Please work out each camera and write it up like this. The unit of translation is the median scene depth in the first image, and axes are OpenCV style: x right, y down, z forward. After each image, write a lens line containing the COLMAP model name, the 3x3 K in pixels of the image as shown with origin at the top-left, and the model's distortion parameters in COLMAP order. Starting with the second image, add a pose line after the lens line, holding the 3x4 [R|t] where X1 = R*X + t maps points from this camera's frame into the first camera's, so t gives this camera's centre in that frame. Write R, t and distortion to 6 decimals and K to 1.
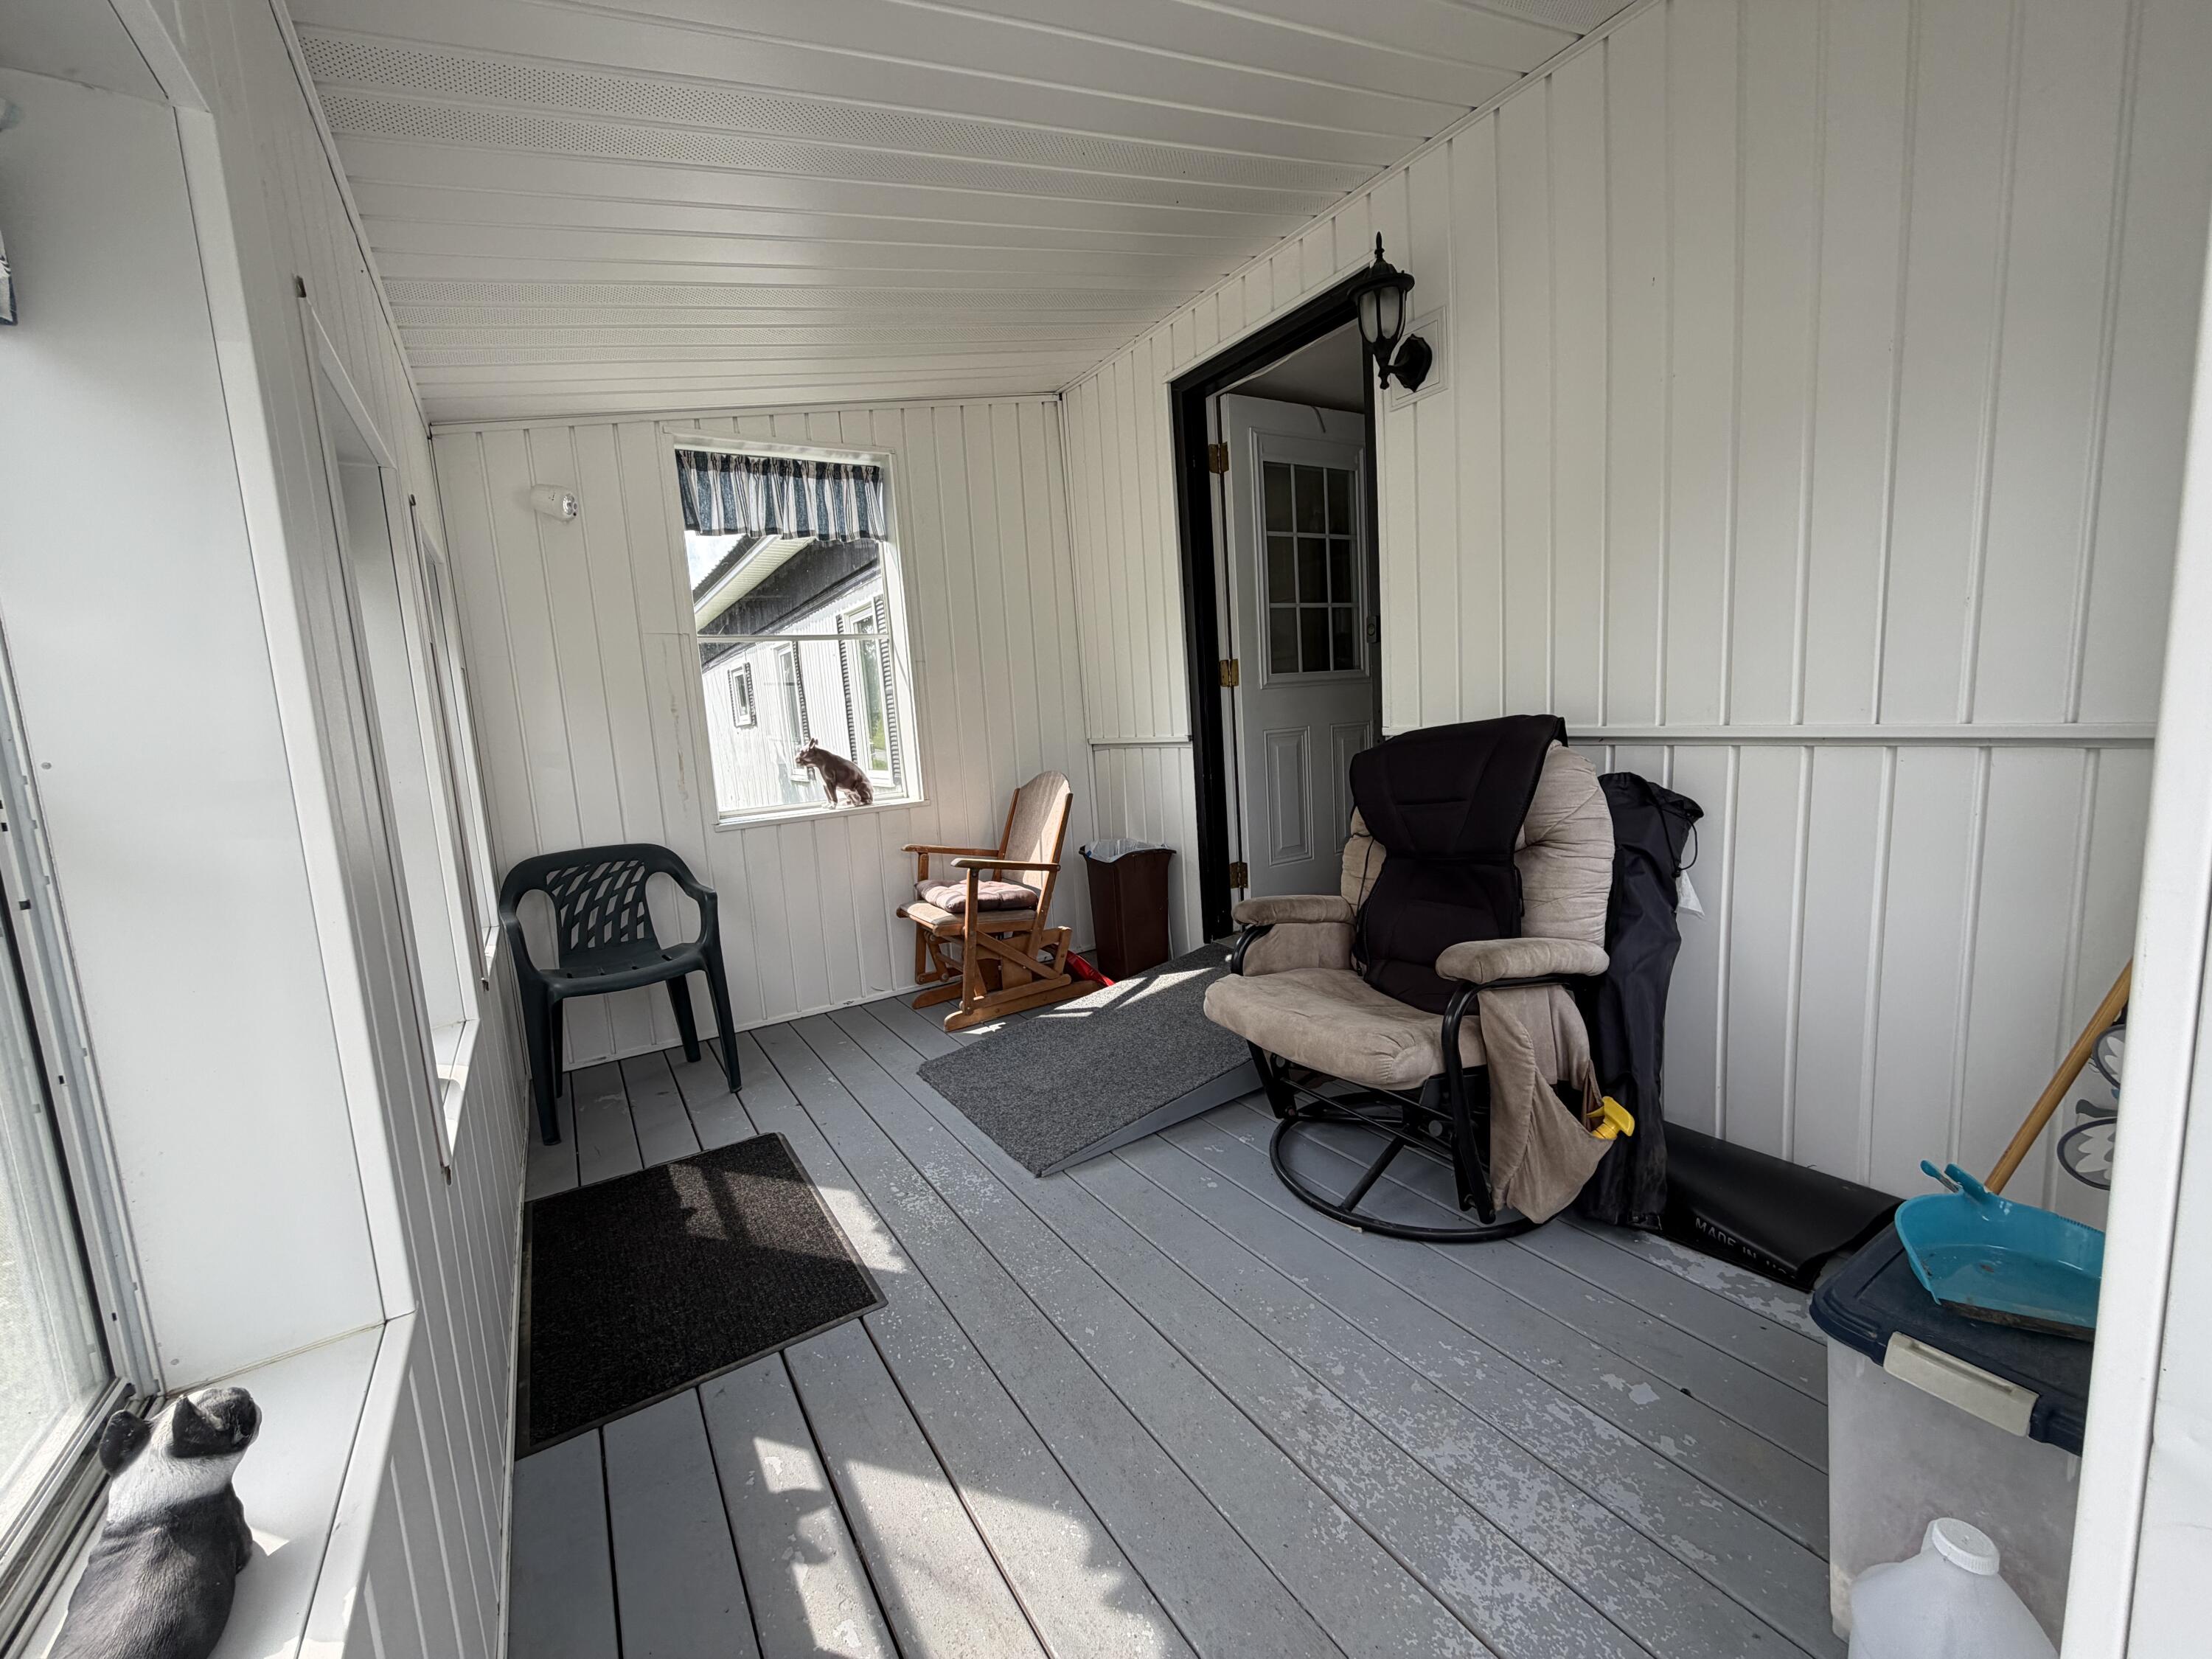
lens RADIAL K [[881.1, 0, 1096.9], [0, 881.1, 831.2], [0, 0, 1]] dist [0.000207, -0.000192]
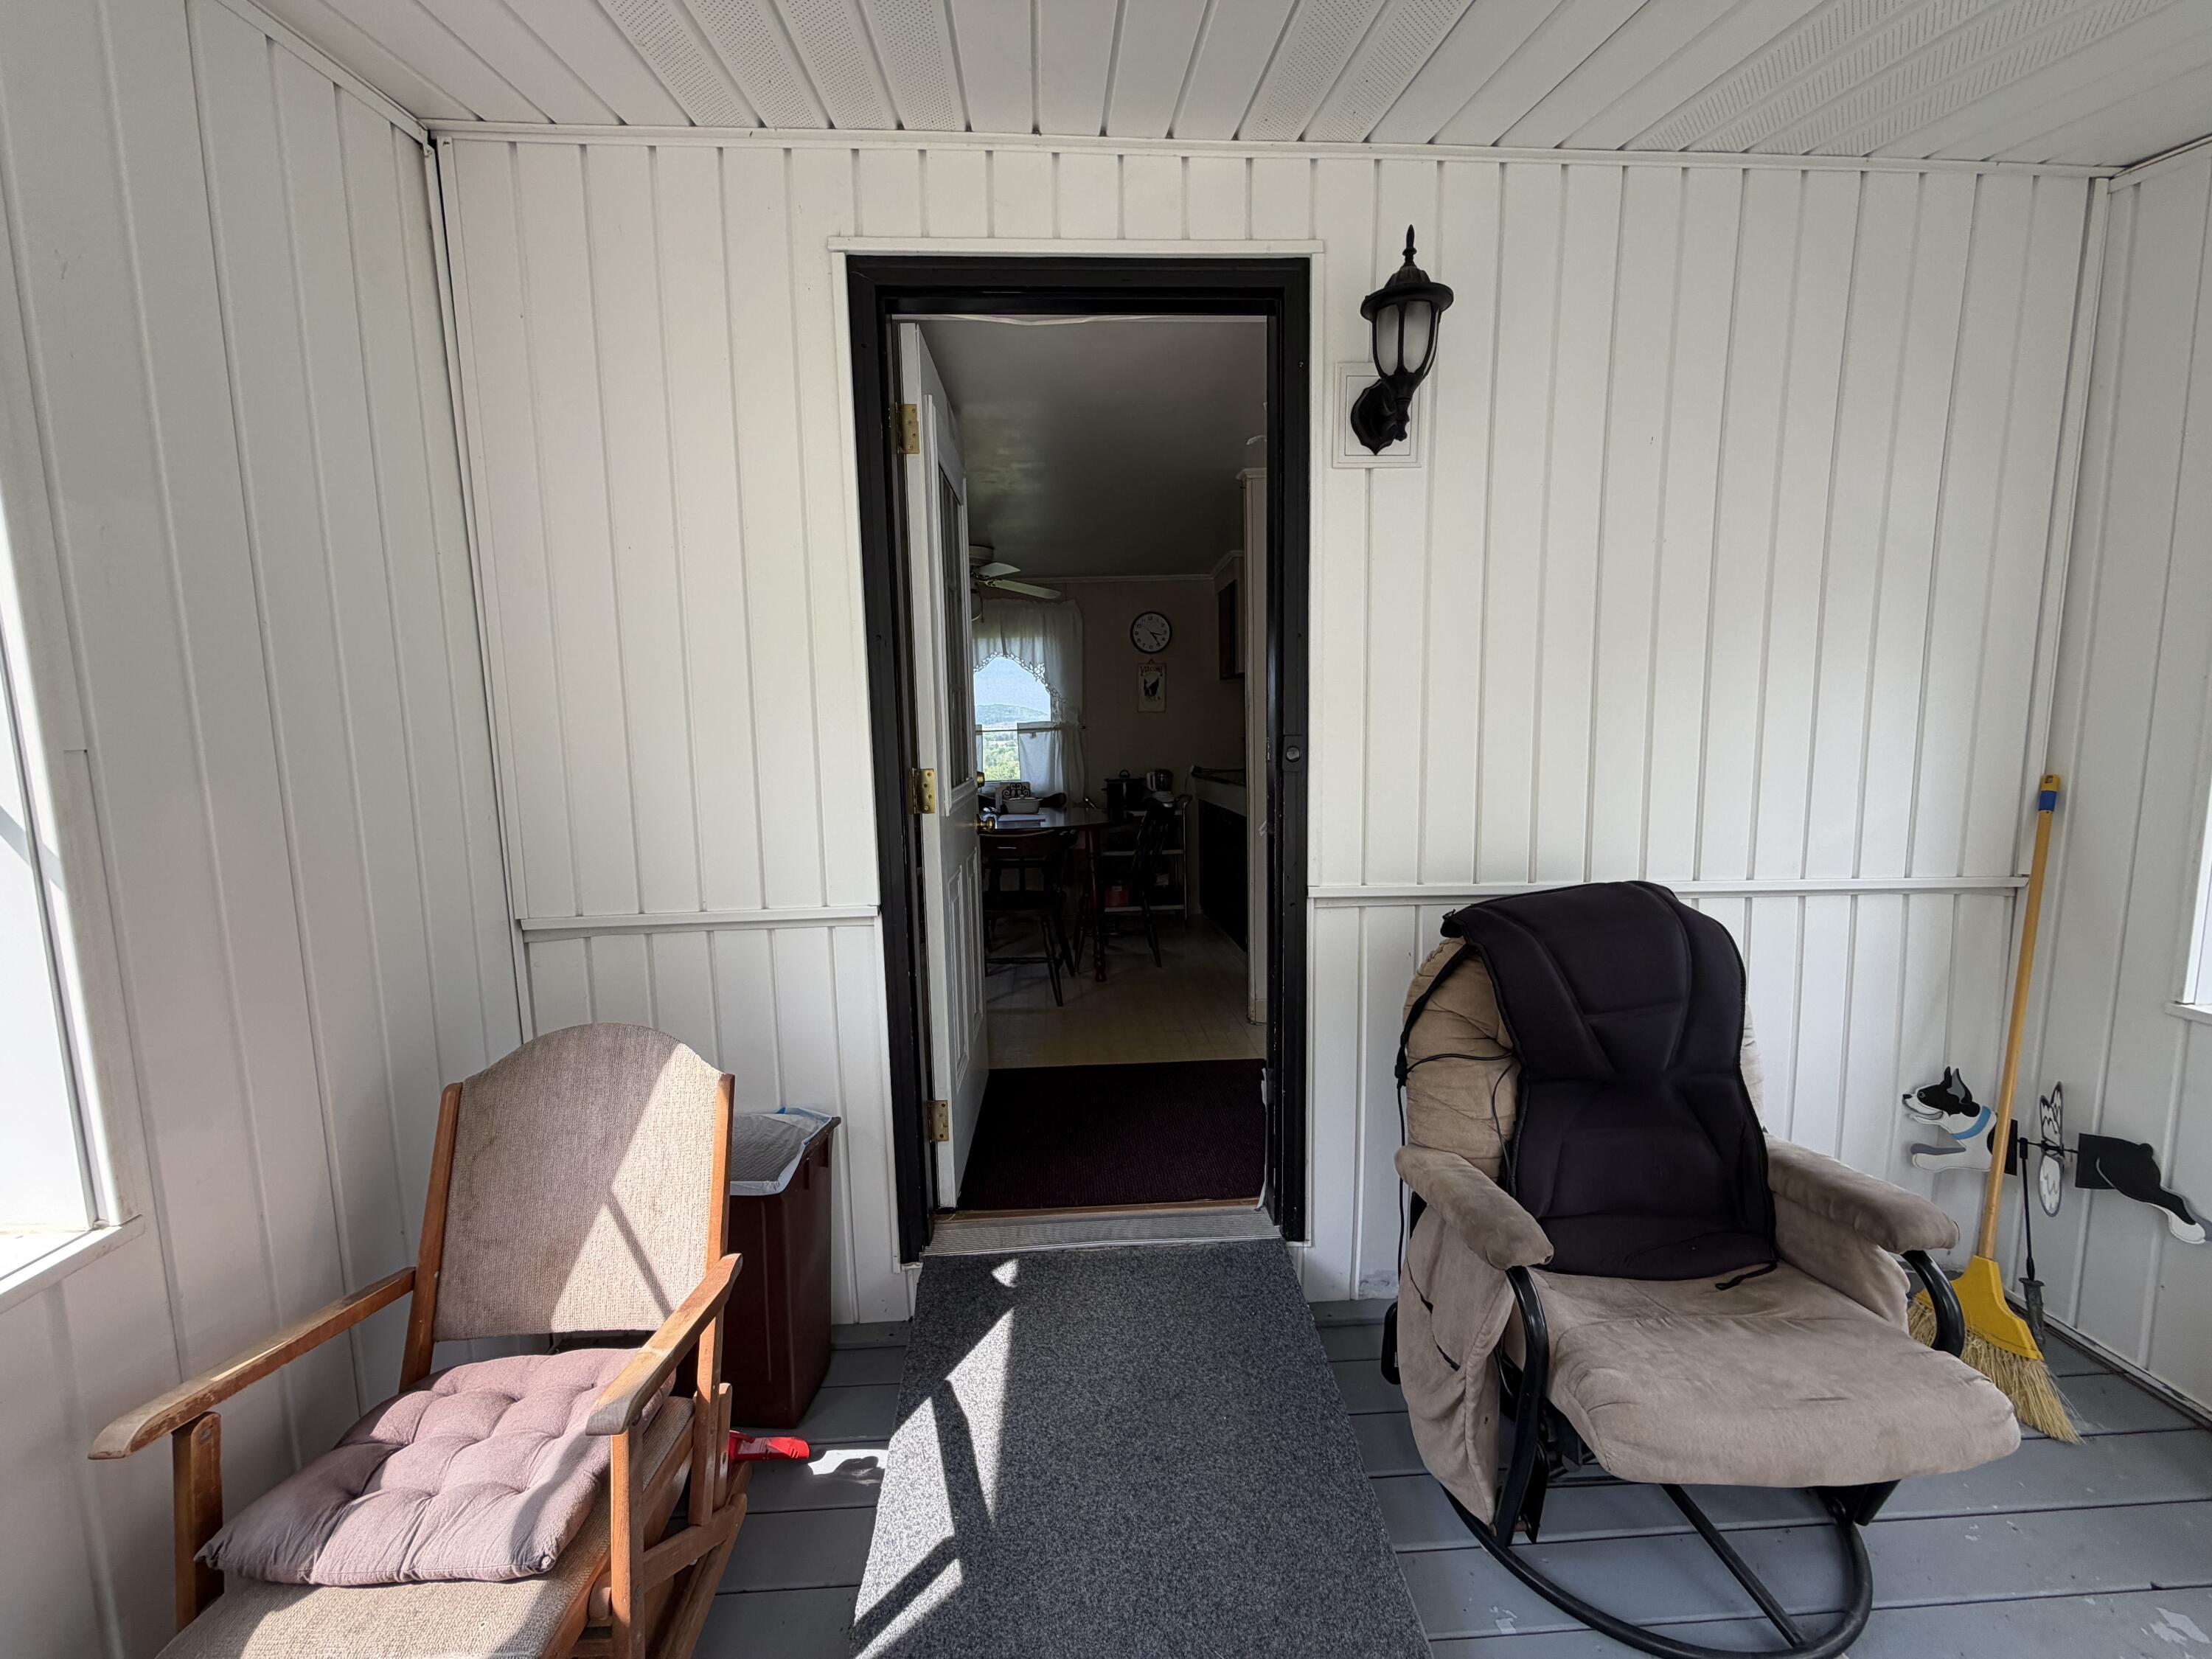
lens RADIAL K [[881.1, 0, 1110.8], [0, 881.1, 834.5], [0, 0, 1]] dist [0.000207, -0.000192]
pose [[0.488086, -0.048809, 0.871430, -3.156942], [0.105713, 0.994391, -0.003513, -1.420215], [-0.866370, 0.093836, 0.490507, 6.267070]]
